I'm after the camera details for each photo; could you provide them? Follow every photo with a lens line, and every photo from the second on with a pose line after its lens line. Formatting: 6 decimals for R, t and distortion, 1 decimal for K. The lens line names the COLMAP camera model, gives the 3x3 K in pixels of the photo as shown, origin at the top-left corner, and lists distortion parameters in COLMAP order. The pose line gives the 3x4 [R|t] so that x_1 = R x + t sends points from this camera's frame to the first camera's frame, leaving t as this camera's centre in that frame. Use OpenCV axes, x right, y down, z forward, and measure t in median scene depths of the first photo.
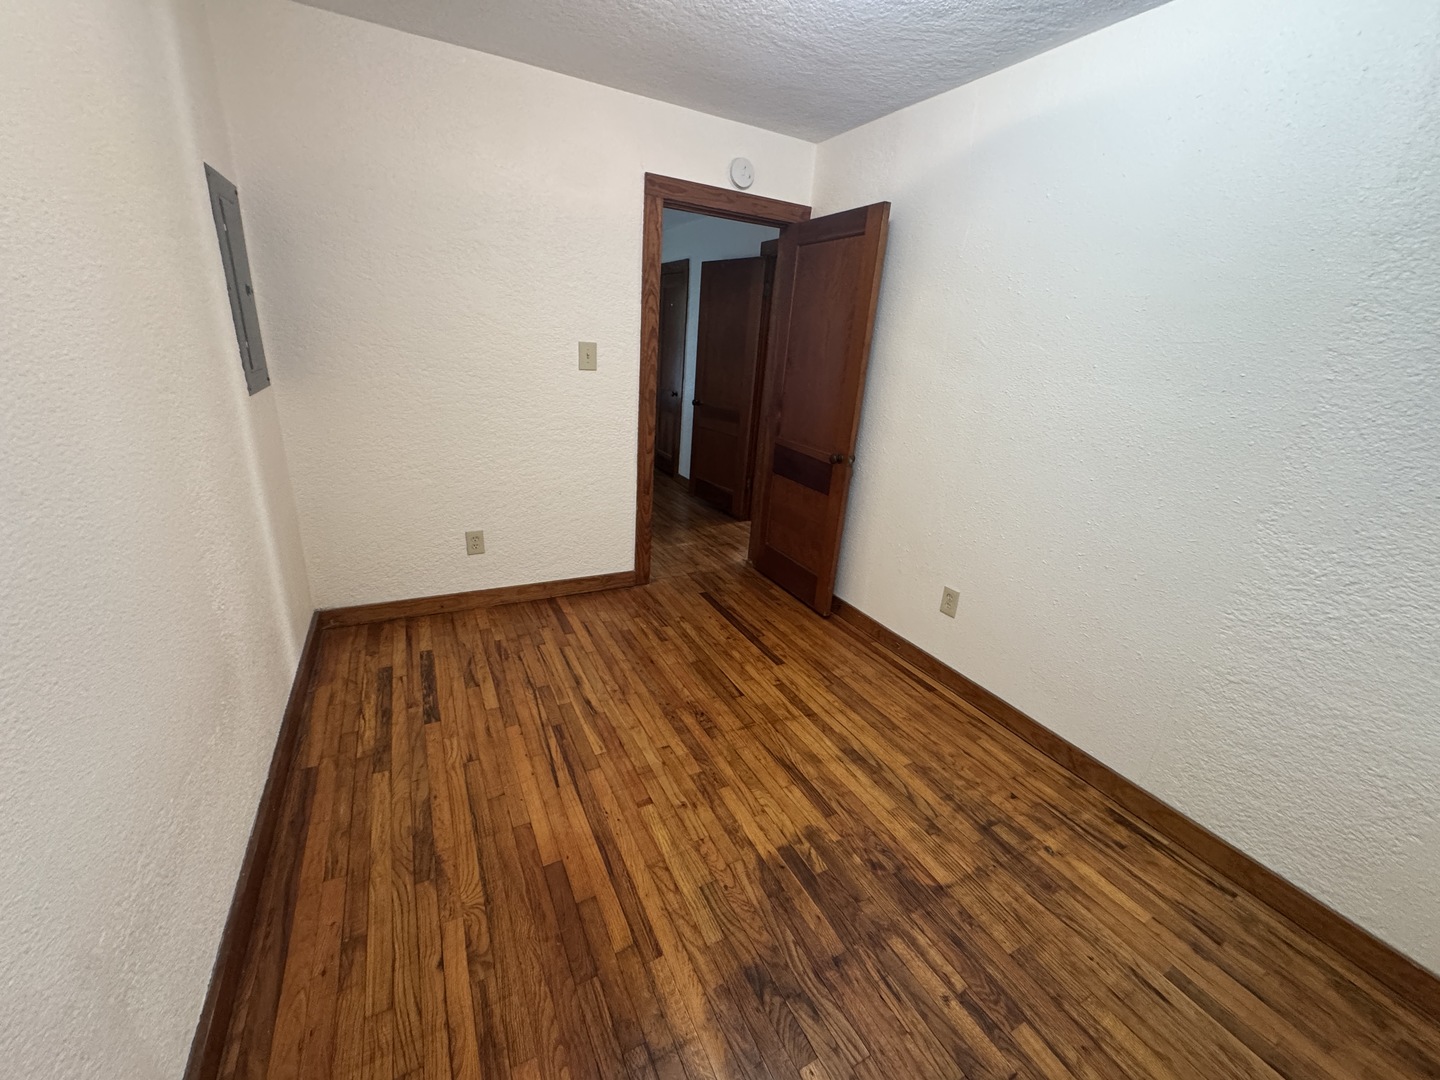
lens RADIAL K [[573.9, 0, 716.8], [0, 573.9, 539.5], [0, 0, 1]] dist [-0.003144, -0.000327]
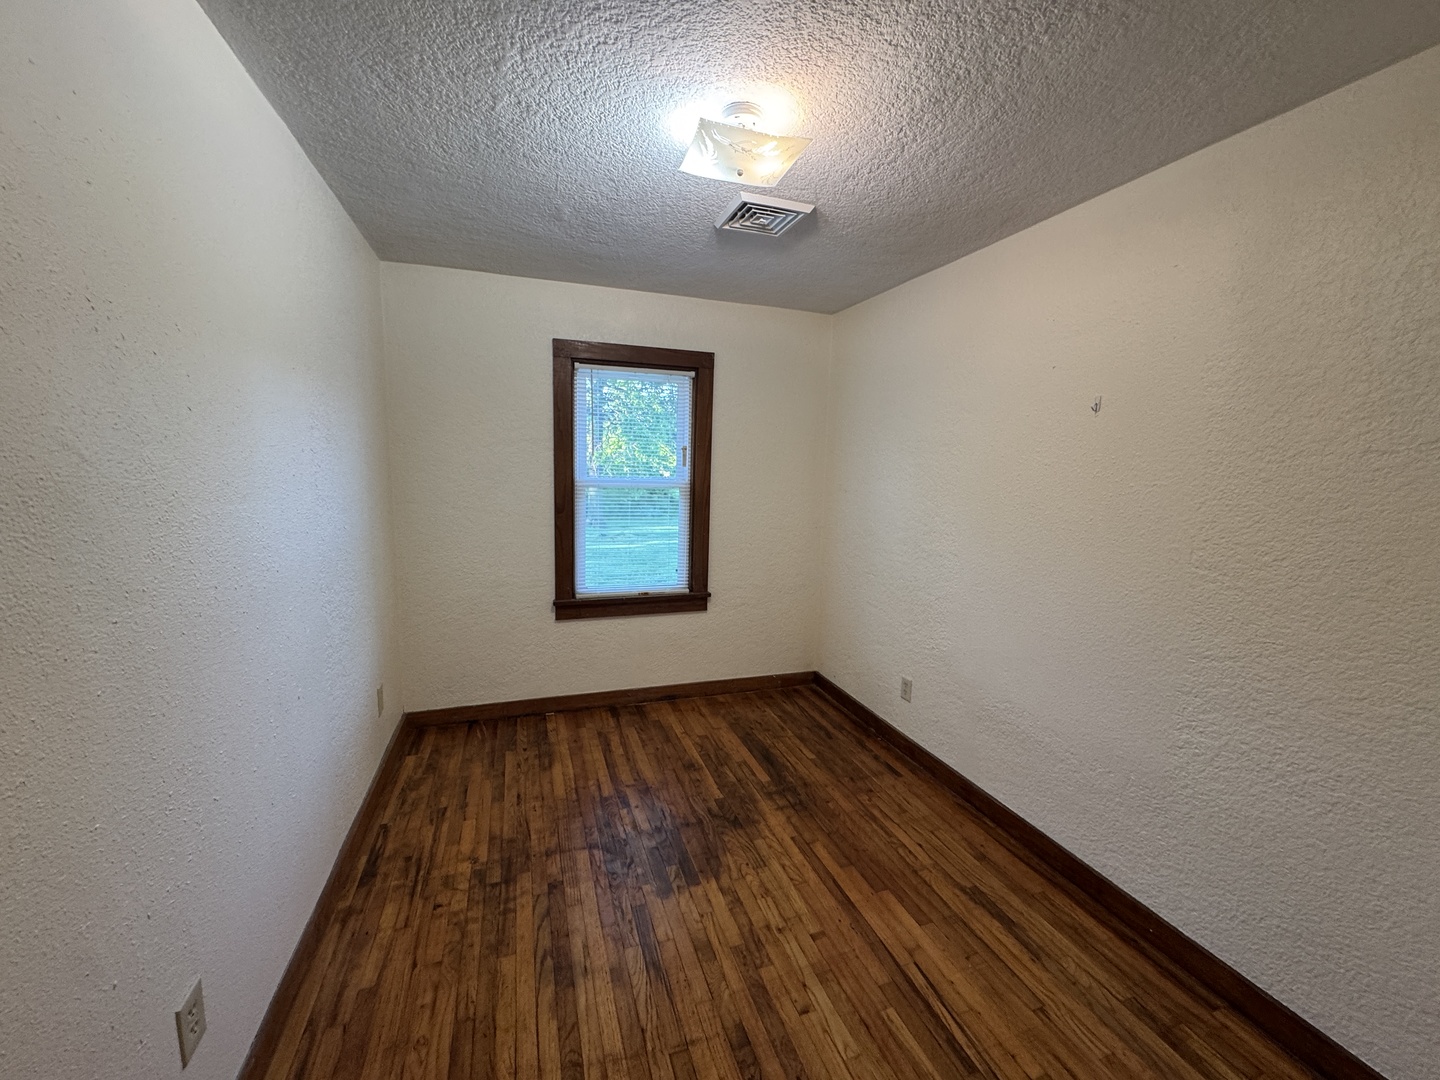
lens RADIAL K [[573.9, 0, 716.8], [0, 573.9, 539.5], [0, 0, 1]] dist [-0.003144, -0.000327]
pose [[-0.984191, -0.112695, 0.136631, -0.010463], [-0.037669, 0.886988, 0.460253, -0.632531], [-0.173058, 0.447830, -0.877211, 1.665449]]
